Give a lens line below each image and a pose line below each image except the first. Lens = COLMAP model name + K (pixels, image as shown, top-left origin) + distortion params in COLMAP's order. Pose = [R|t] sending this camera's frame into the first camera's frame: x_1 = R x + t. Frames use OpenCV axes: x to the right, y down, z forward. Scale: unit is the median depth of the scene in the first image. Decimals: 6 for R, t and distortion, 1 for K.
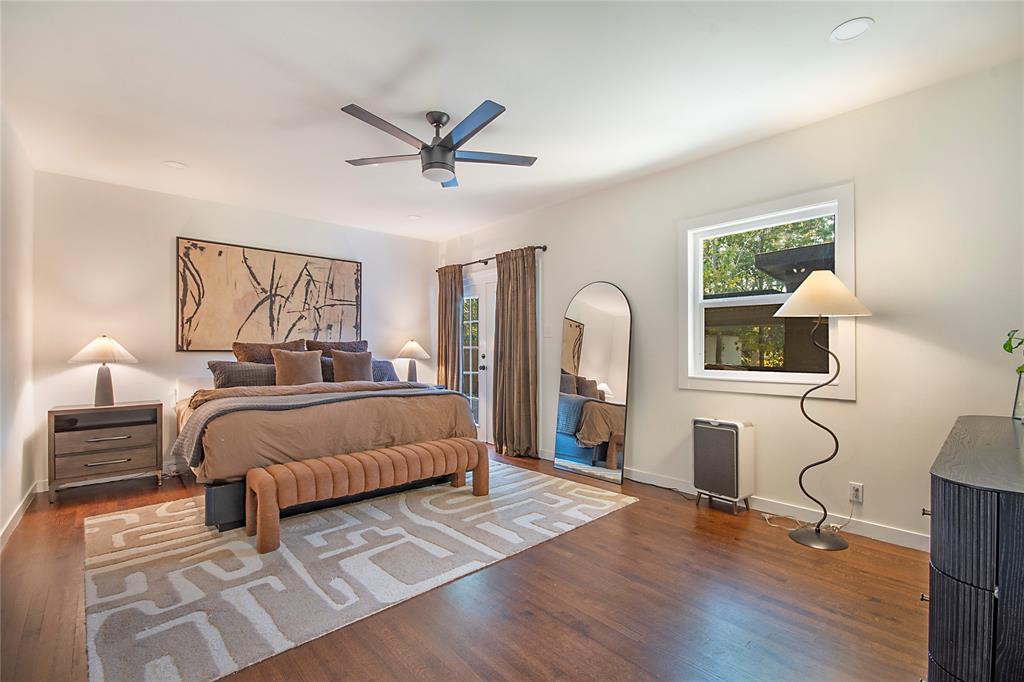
lens RADIAL K [[458.1, 0, 499.6], [0, 458.1, 349.7], [0, 0, 1]] dist [0.020968, -0.016476]
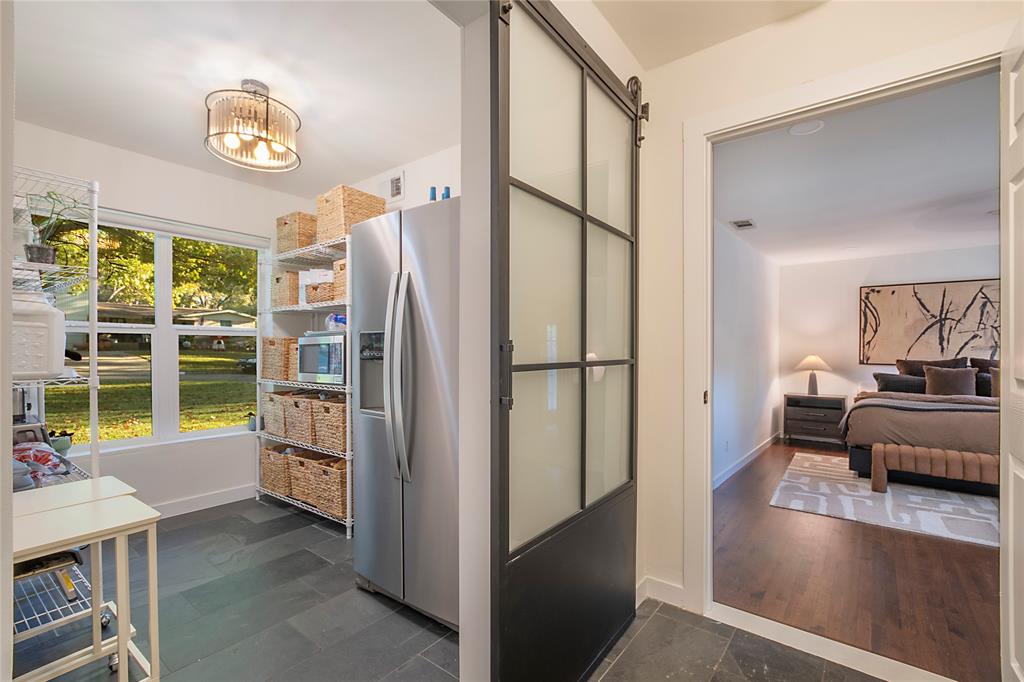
lens RADIAL K [[439.3, 0, 511.6], [0, 439.3, 349.6], [0, 0, 1]] dist [-0.003466, -0.000321]
pose [[0.174210, 0.006069, -0.984690, 0.485463], [-0.002636, 0.999980, 0.005697, -0.047842], [0.984705, 0.001603, 0.174222, -0.341364]]
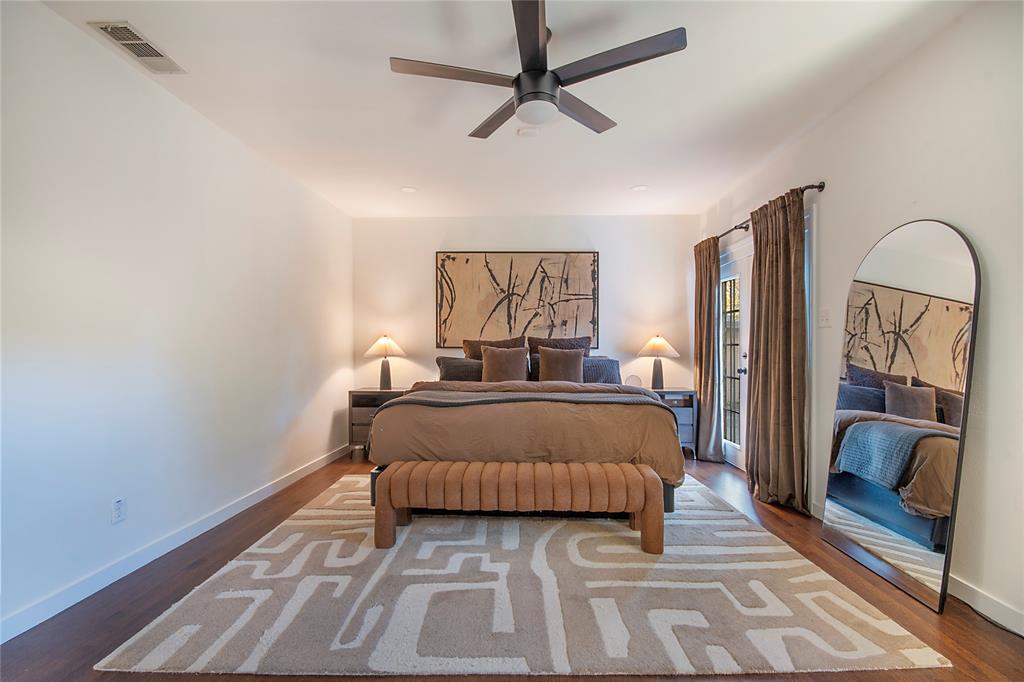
lens RADIAL K [[439.3, 0, 511.6], [0, 439.3, 349.6], [0, 0, 1]] dist [-0.003466, -0.000321]
pose [[0.739750, 0.006091, -0.672854, 0.206823], [-0.000455, 0.999963, 0.008552, -0.001601], [0.672881, -0.006020, 0.739726, 0.287282]]
